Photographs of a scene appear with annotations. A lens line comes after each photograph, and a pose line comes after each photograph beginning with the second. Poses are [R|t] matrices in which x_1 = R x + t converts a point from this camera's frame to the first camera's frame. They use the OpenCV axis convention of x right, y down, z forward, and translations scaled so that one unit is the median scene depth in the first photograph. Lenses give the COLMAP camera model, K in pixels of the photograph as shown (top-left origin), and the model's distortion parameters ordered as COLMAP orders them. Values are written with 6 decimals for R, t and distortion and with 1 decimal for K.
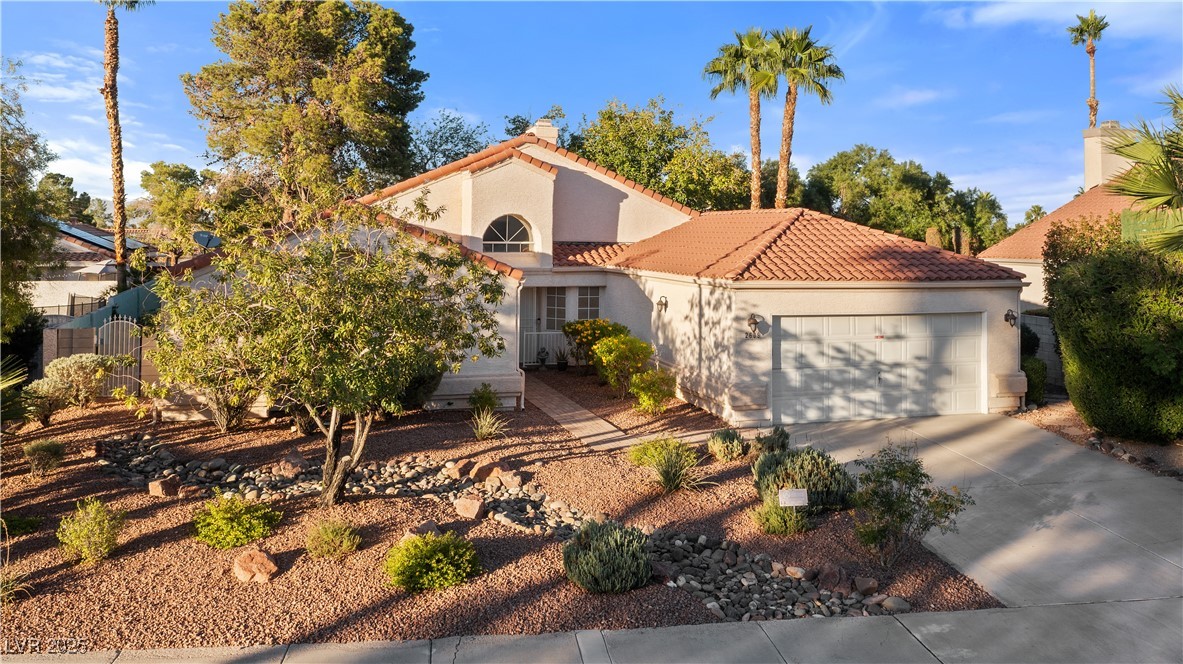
lens RADIAL K [[964.5, 0, 598.4], [0, 964.5, 260.6], [0, 0, 1]] dist [-0.015246, 0.009046]
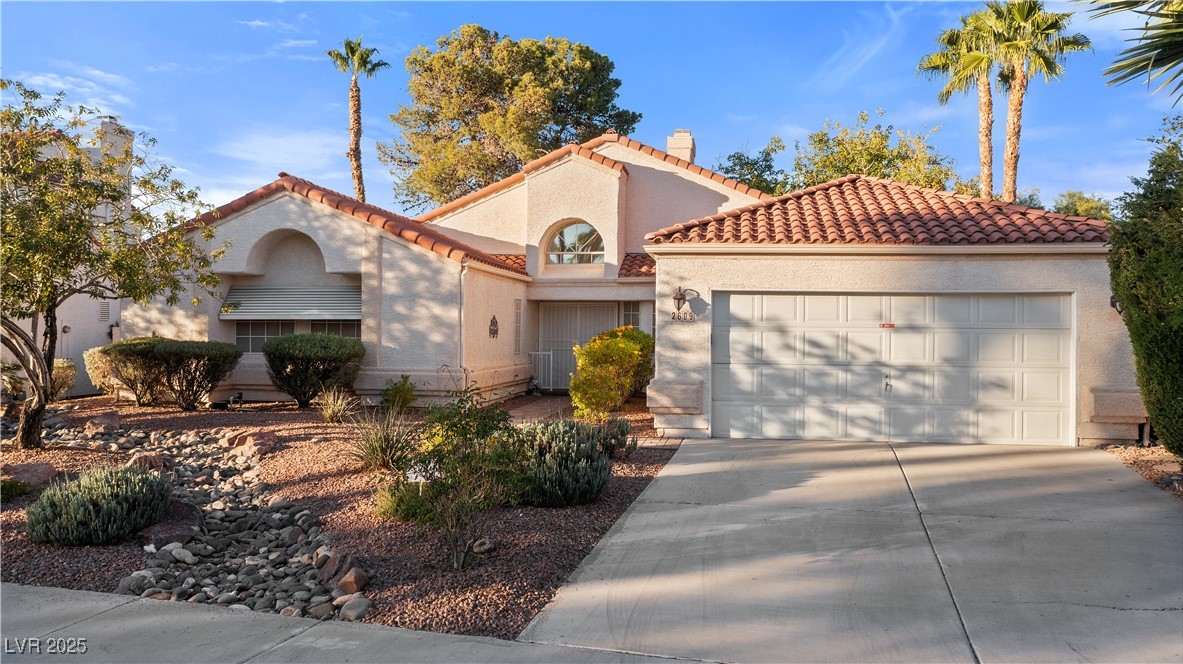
lens RADIAL K [[964.5, 0, 591.1], [0, 964.5, 326.4], [0, 0, 1]] dist [-0.015246, 0.009046]
pose [[0.898879, -0.003885, -0.438181, 0.414183], [-0.013465, 0.999244, -0.036482, 0.109595], [0.437991, 0.038692, 0.898146, 0.277495]]
